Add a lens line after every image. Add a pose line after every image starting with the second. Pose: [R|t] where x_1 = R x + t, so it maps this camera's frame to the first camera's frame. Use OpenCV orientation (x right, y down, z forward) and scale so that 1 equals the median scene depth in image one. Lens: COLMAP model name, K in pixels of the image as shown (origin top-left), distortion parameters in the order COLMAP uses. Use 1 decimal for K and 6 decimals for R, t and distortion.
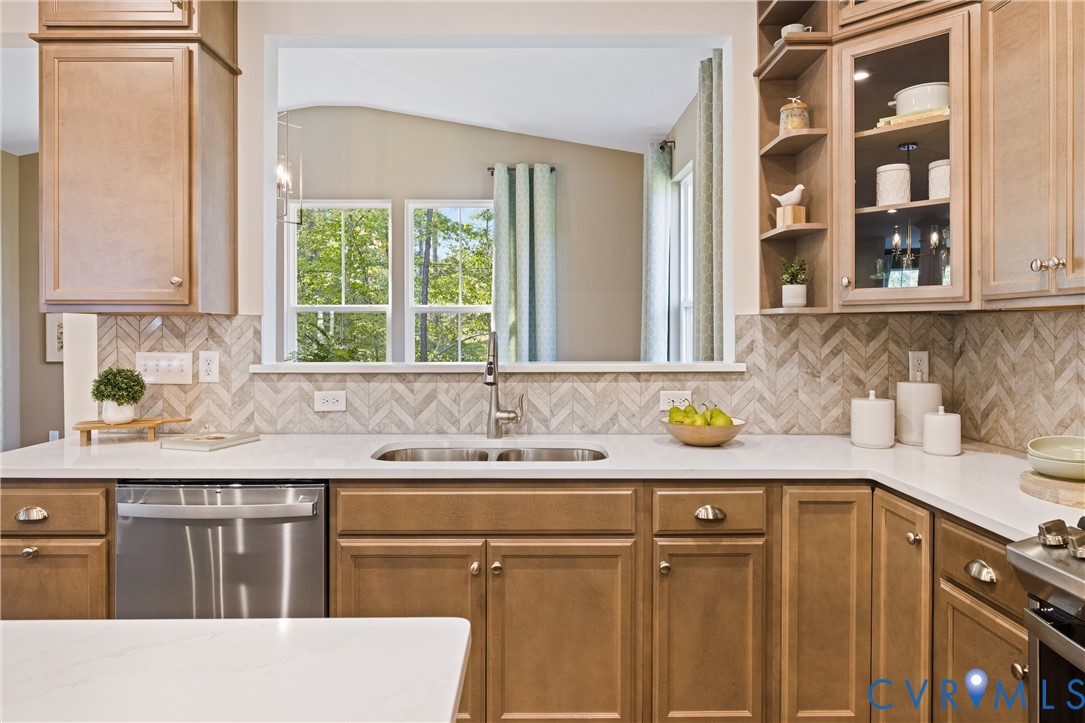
lens RADIAL K [[715.6, 0, 541.9], [0, 715.6, 335.4], [0, 0, 1]] dist [0.000752, -0.000759]
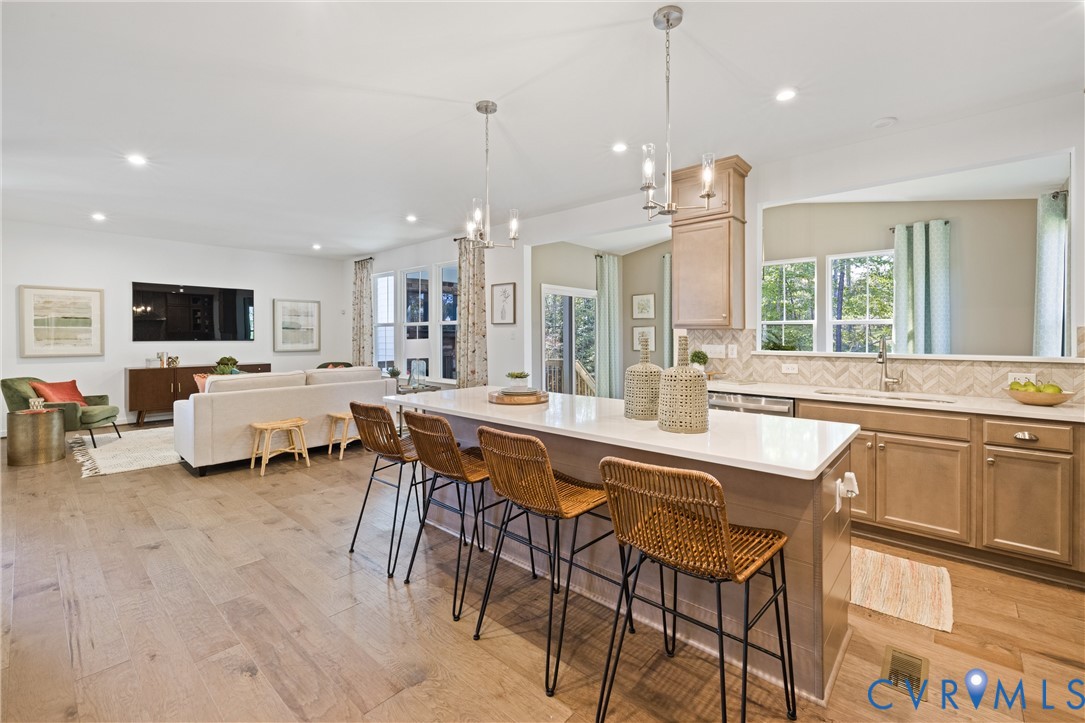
lens RADIAL K [[461.9, 0, 542.0], [0, 461.9, 334.0], [0, 0, 1]] dist [0.000604, 0.000597]
pose [[0.743110, 0.000442, -0.669169, 0.079232], [-0.006844, 0.999952, -0.006940, 0.002192], [0.669134, 0.009738, 0.743078, -0.530922]]
